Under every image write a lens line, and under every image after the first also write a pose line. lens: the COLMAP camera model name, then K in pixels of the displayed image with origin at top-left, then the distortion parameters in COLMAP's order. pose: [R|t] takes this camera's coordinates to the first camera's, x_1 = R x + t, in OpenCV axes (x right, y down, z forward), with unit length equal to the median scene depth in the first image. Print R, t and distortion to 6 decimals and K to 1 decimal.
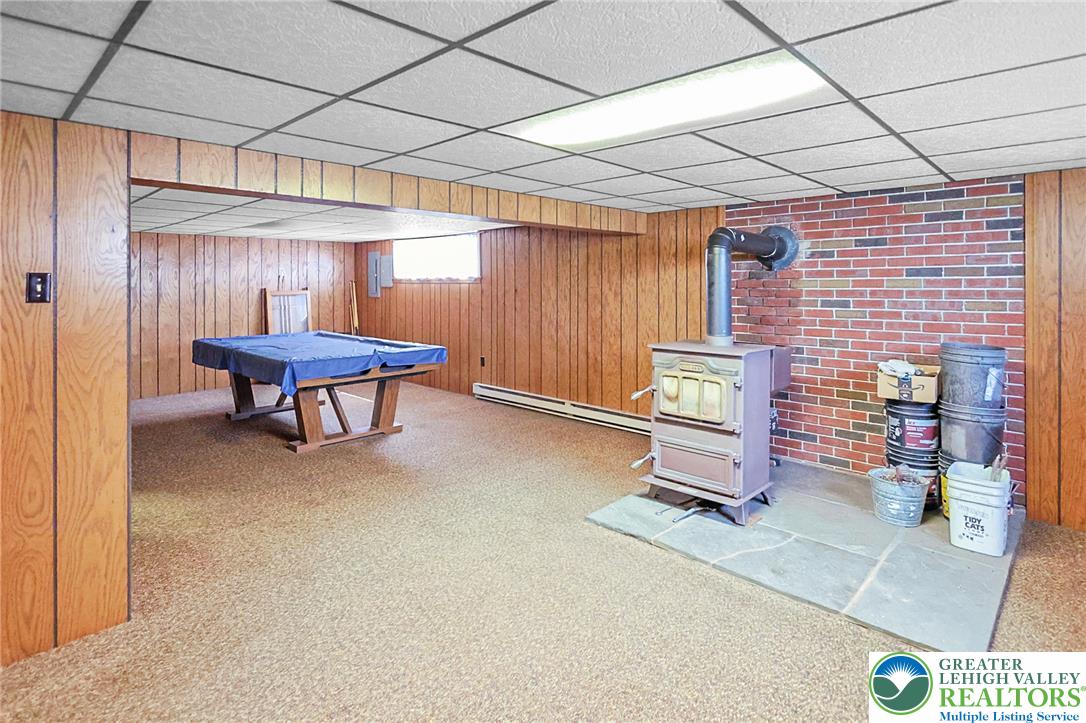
lens RADIAL K [[561.2, 0, 530.6], [0, 561.2, 283.1], [0, 0, 1]] dist [-0.005297, -0.000323]
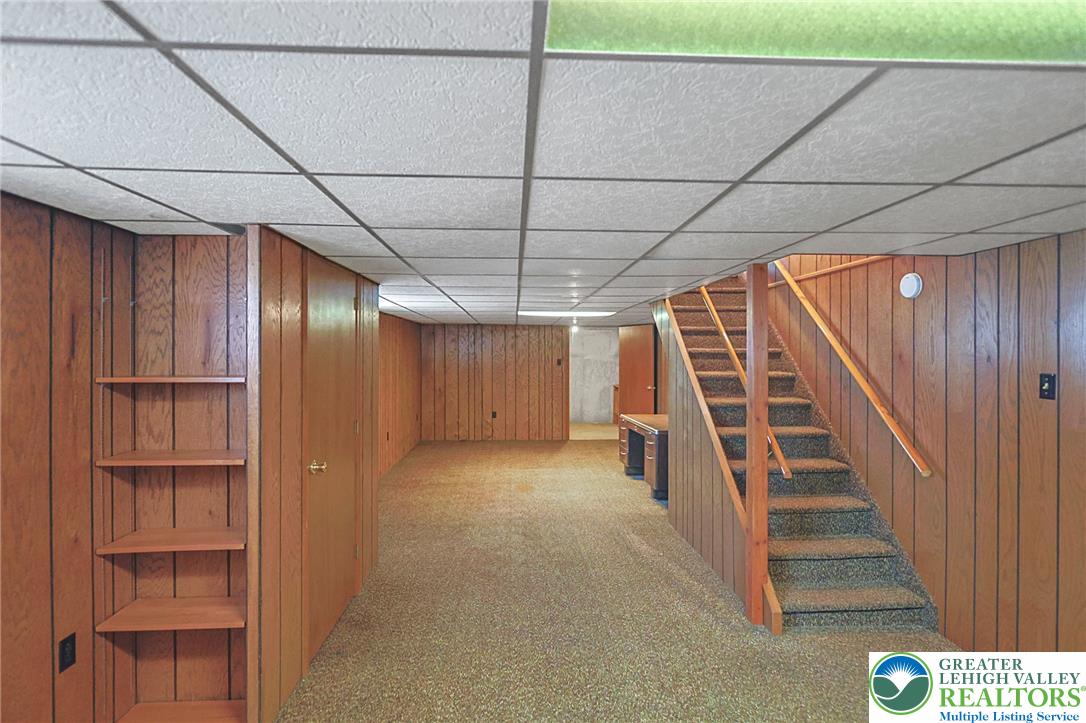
lens RADIAL K [[532.1, 0, 539.6], [0, 532.1, 355.3], [0, 0, 1]] dist [-0.004387, 0.002153]
pose [[-0.679519, 0.003895, -0.733648, 0.192514], [-0.003074, 0.999962, 0.008156, -0.018669], [0.733651, 0.007797, -0.679481, 0.298261]]
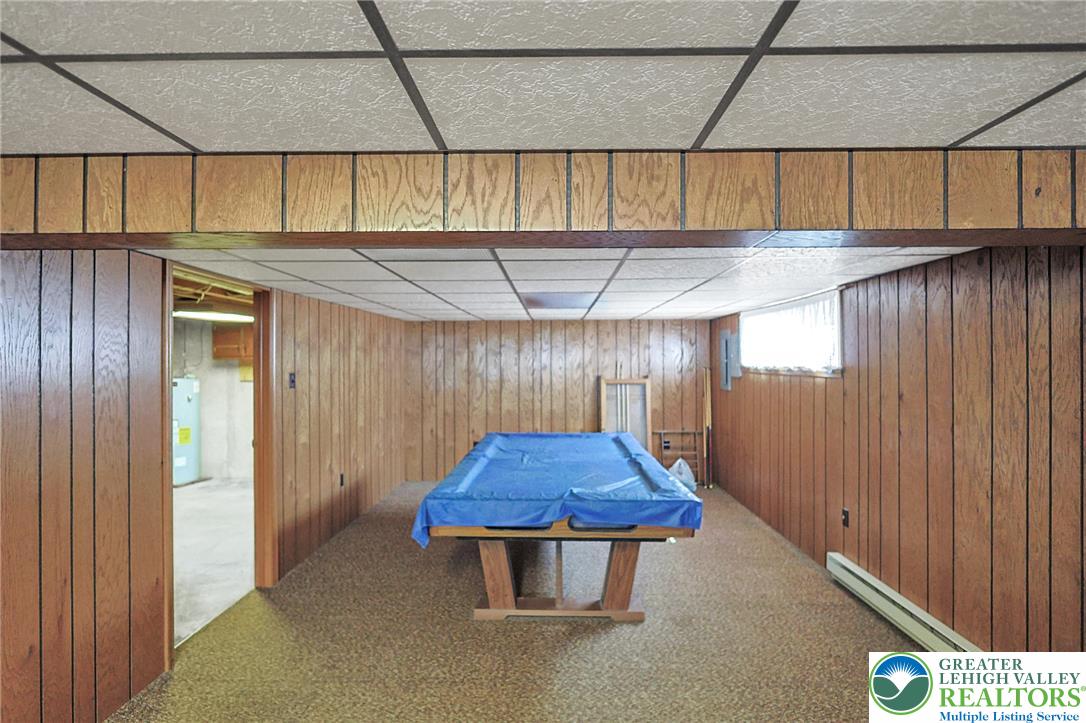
lens RADIAL K [[532.1, 0, 544.4], [0, 532.1, 358.7], [0, 0, 1]] dist [-0.004387, 0.002153]
pose [[0.687949, -0.001150, -0.725758, 0.089308], [-0.001762, 0.999993, -0.003255, -0.016636], [0.725757, 0.003518, 0.687942, 0.396436]]
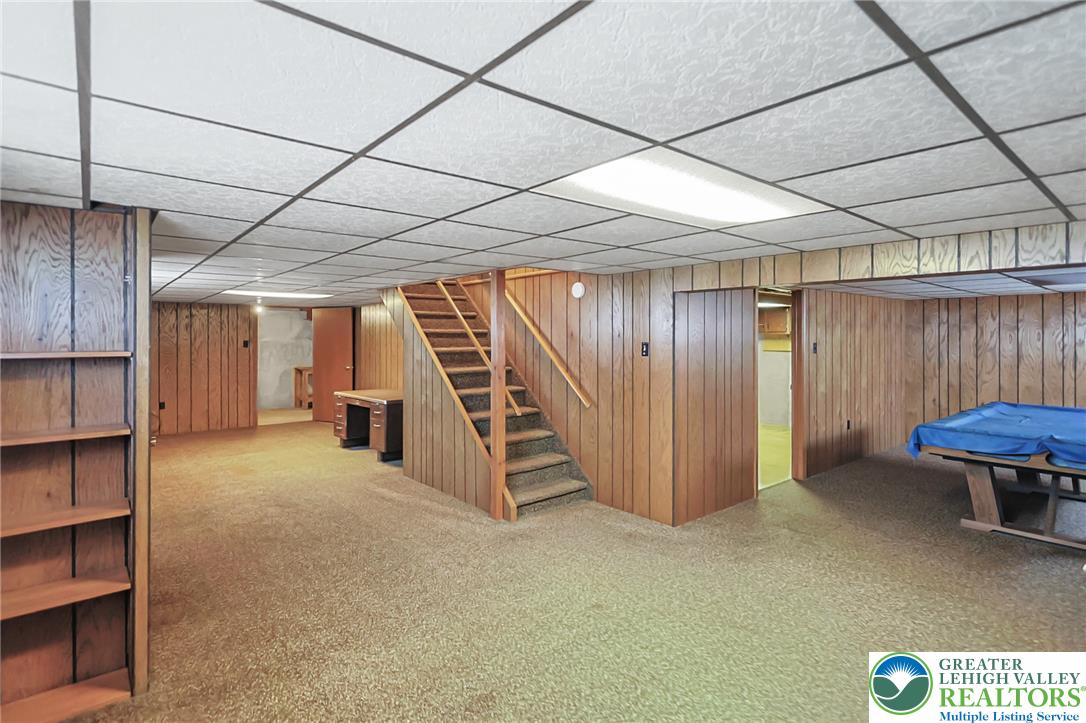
lens RADIAL K [[532.1, 0, 544.6], [0, 532.1, 337.1], [0, 0, 1]] dist [-0.004387, 0.002153]
pose [[-0.101015, 0.003203, -0.994880, 0.373143], [-0.003415, 0.999988, 0.003566, -0.013854], [0.994879, 0.003758, -0.101002, 0.250635]]
